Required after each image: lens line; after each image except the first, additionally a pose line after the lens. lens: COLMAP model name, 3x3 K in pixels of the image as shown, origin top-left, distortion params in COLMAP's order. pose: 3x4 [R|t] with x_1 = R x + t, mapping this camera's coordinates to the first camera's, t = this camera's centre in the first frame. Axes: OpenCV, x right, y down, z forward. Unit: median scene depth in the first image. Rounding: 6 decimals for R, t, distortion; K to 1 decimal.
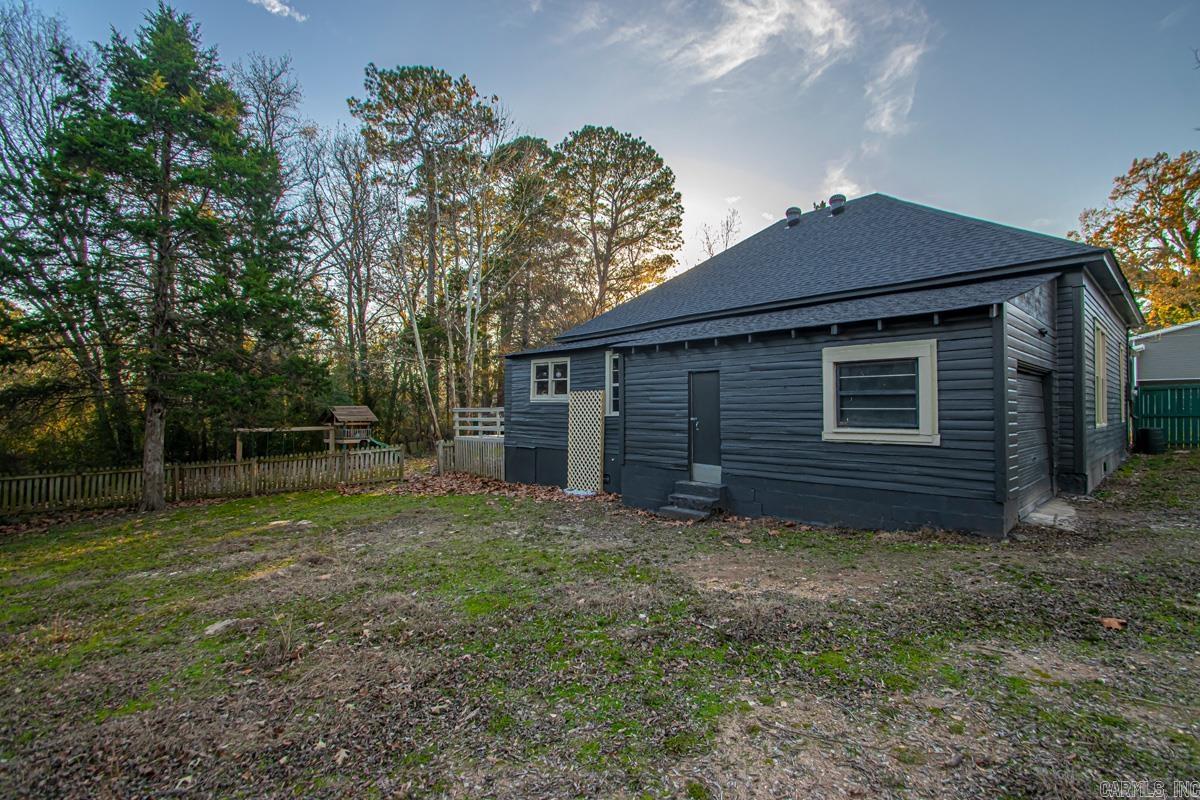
lens RADIAL K [[556.8, 0, 600.0], [0, 556.8, 400.0], [0, 0, 1]] dist [0.012723, -0.014193]
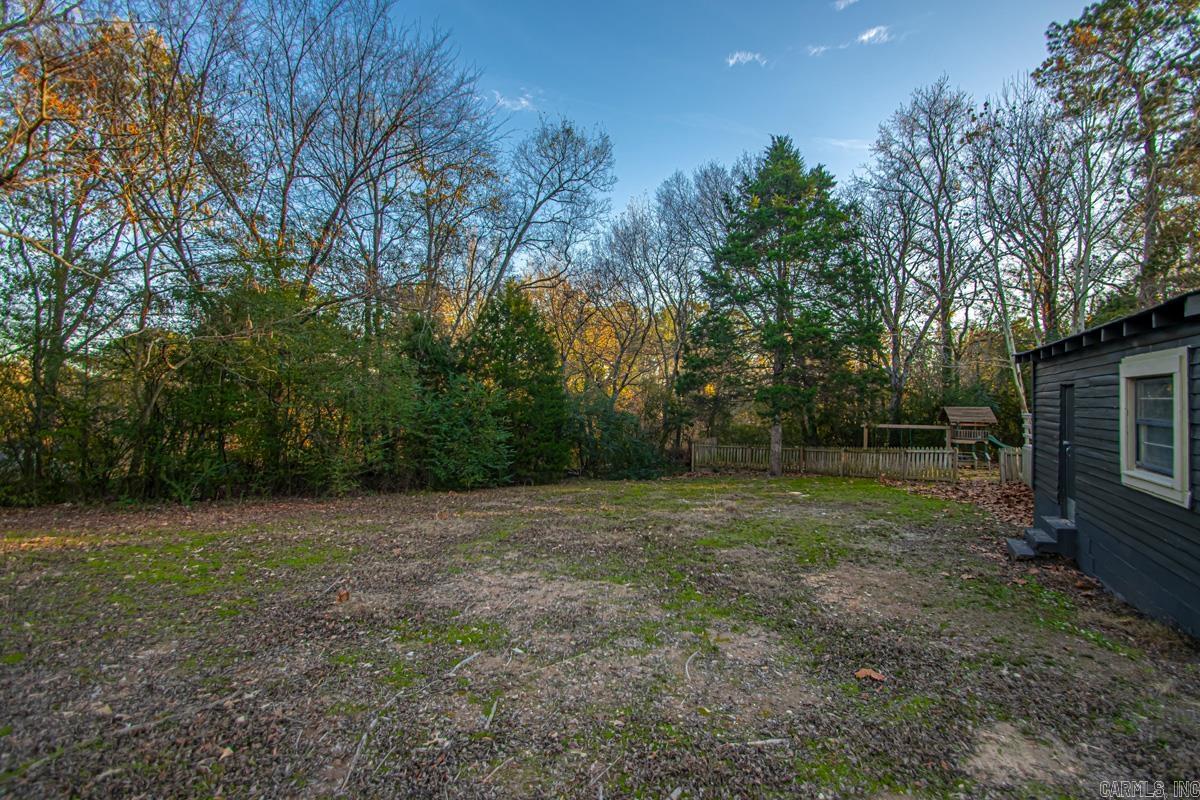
lens RADIAL K [[553.8, 0, 604.4], [0, 553.8, 401.6], [0, 0, 1]] dist [0.000736, -0.013848]
pose [[0.330255, 0.012059, -0.943815, 0.483521], [0.004352, 0.999888, 0.014298, -0.027900], [0.943882, -0.008830, 0.330165, 0.070223]]
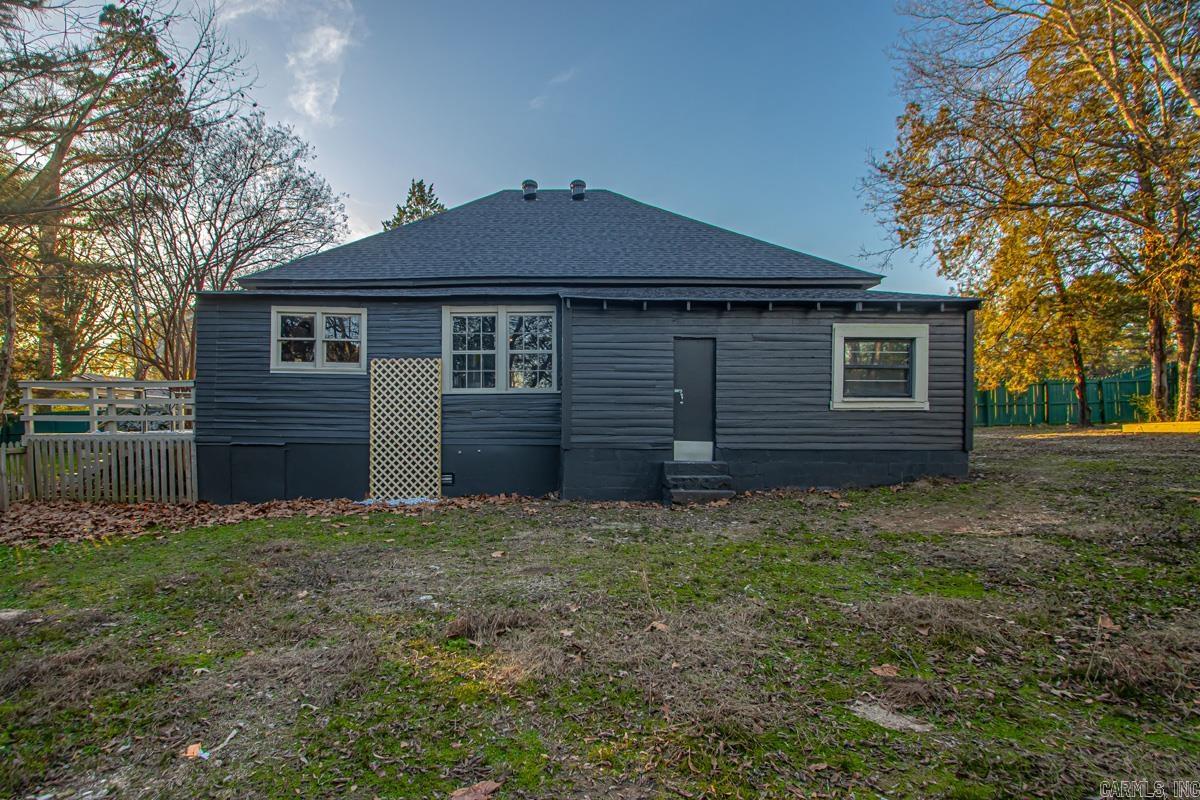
lens RADIAL K [[618.2, 0, 600.8], [0, 618.2, 422.1], [0, 0, 1]] dist [0.001061, -0.000686]
pose [[0.693645, -0.000638, 0.720317, -0.434477], [-0.018342, 0.999660, 0.018549, 0.047009], [-0.720084, -0.026079, 0.693397, 0.281274]]
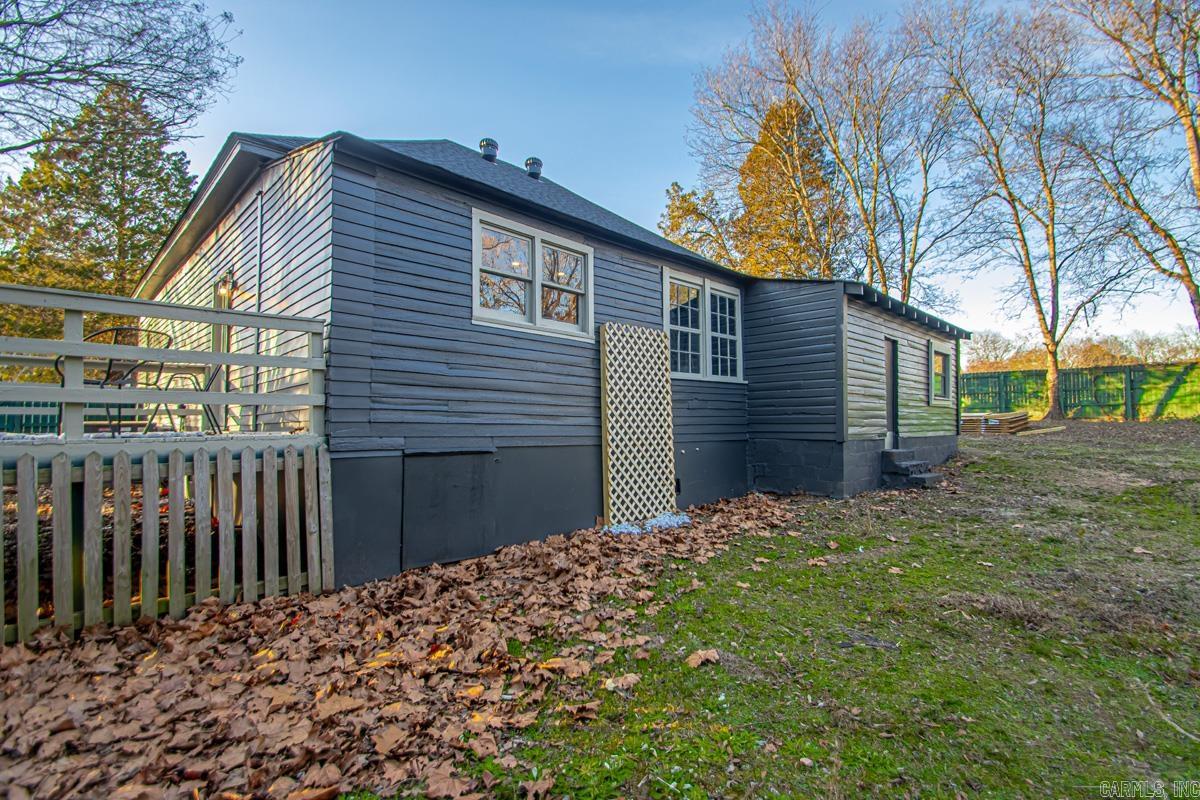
lens RADIAL K [[556.8, 0, 600.0], [0, 556.8, 400.0], [0, 0, 1]] dist [0.012723, -0.014193]
pose [[-0.032555, 0.040829, 0.998636, -0.563085], [-0.021873, 0.998897, -0.041553, 0.077286], [-0.999231, -0.023196, -0.031626, 1.070995]]
